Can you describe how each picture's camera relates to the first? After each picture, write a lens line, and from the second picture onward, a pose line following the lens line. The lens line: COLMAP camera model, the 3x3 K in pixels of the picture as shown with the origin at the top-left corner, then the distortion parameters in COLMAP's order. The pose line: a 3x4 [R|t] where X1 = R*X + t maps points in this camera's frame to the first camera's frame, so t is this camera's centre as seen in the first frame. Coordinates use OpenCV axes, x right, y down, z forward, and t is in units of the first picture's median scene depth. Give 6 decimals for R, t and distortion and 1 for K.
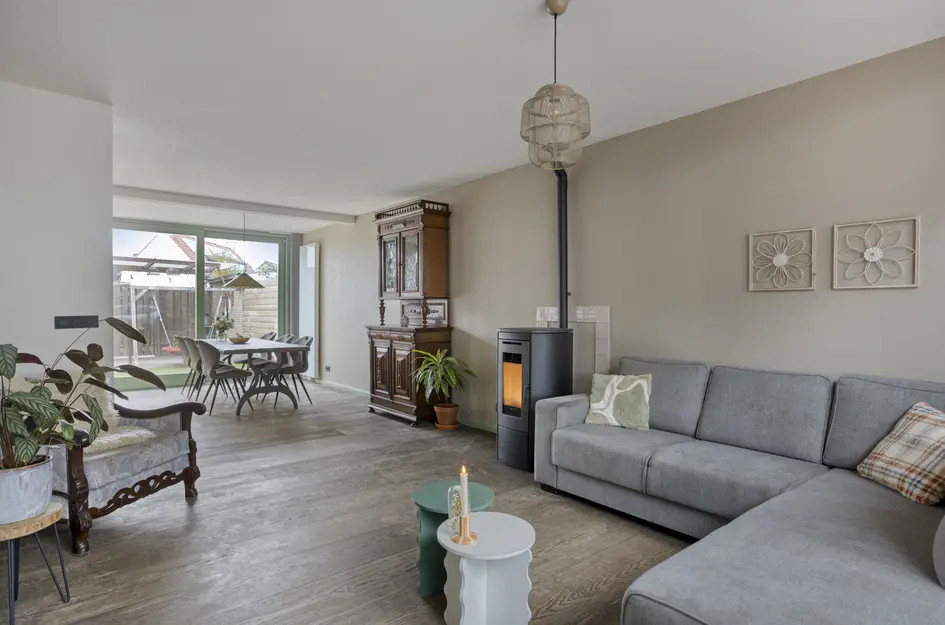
lens RADIAL K [[508.6, 0, 482.4], [0, 508.6, 316.5], [0, 0, 1]] dist [-0.039900, 0.022606]
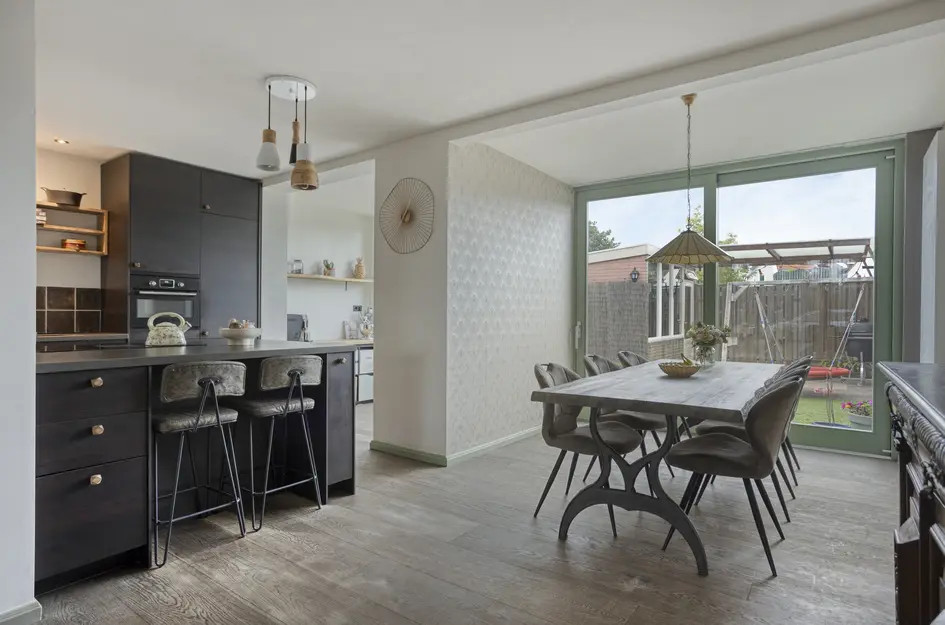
lens RADIAL K [[508.6, 0, 482.4], [0, 508.6, 316.5], [0, 0, 1]] dist [-0.039900, 0.022606]
pose [[0.237118, 0.001106, -0.971480, -0.081991], [-0.014615, 0.999890, -0.002429, -0.000123], [0.971371, 0.014774, 0.237108, 1.084509]]
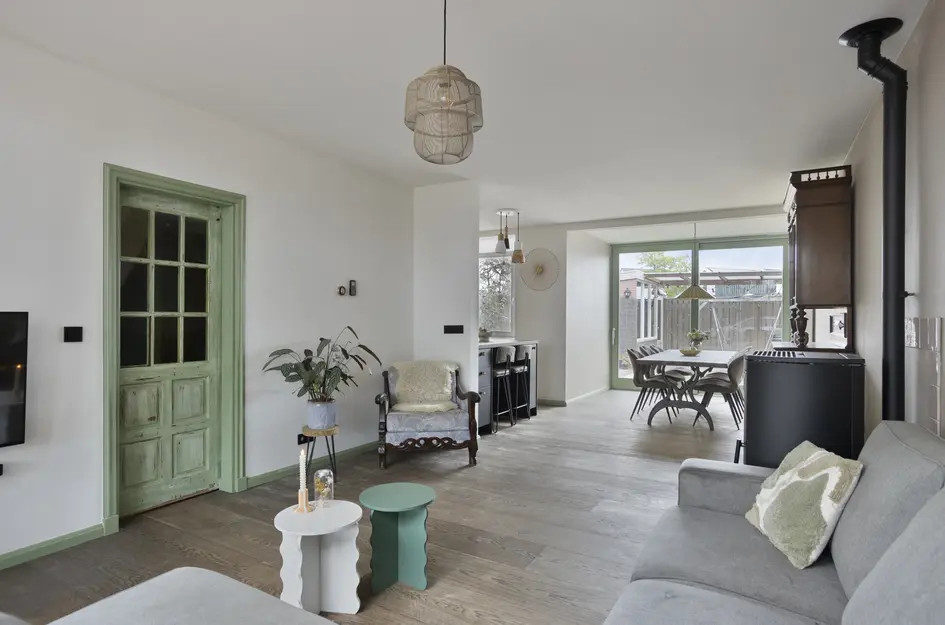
lens RADIAL K [[525.3, 0, 468.7], [0, 525.3, 316.8], [0, 0, 1]] dist [-0.044869, -0.000065]
pose [[0.322112, -0.003472, -0.946695, 0.533351], [-0.016403, 0.999823, -0.009248, -0.009513], [0.946560, 0.018507, 0.321998, 0.404941]]
